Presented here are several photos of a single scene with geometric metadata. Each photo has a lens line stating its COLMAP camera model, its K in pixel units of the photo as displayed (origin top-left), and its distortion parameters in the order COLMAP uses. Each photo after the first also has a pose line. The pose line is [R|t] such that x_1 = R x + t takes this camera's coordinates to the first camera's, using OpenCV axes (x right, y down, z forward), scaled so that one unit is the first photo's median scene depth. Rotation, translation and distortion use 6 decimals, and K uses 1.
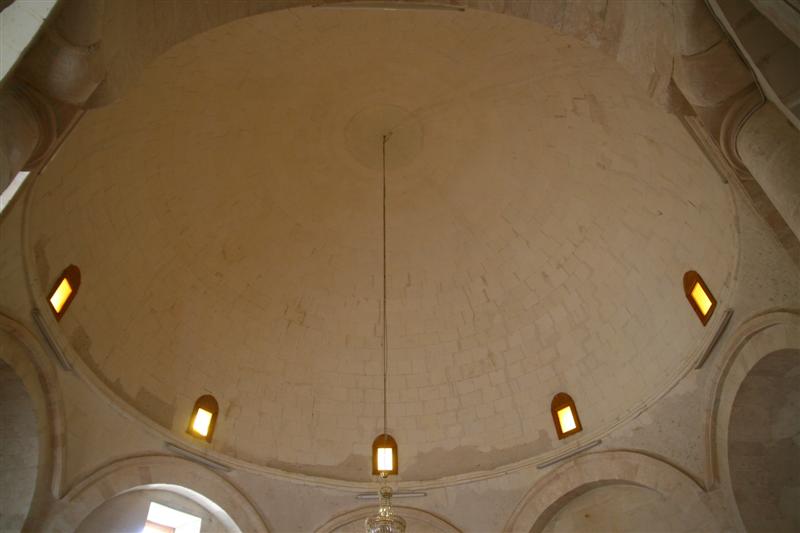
lens RADIAL K [[626.4, 0, 400.0], [0, 626.4, 266.5], [0, 0, 1]] dist [-0.155340, 0.137883]
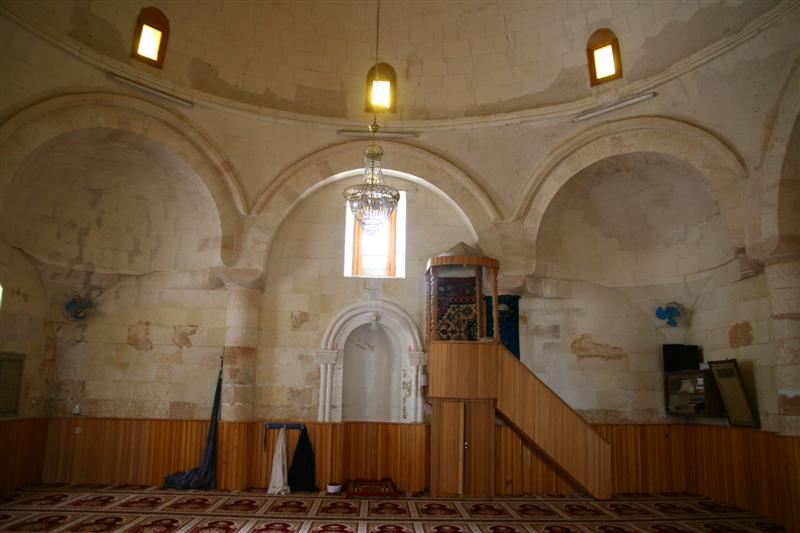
lens RADIAL K [[626.4, 0, 400.0], [0, 626.4, 266.5], [0, 0, 1]] dist [-0.155340, 0.137883]
pose [[0.720713, -0.103951, -0.685396, 0.308702], [0.467313, 0.803135, 0.369585, 0.133937], [0.512047, -0.586659, 0.627407, 0.287532]]
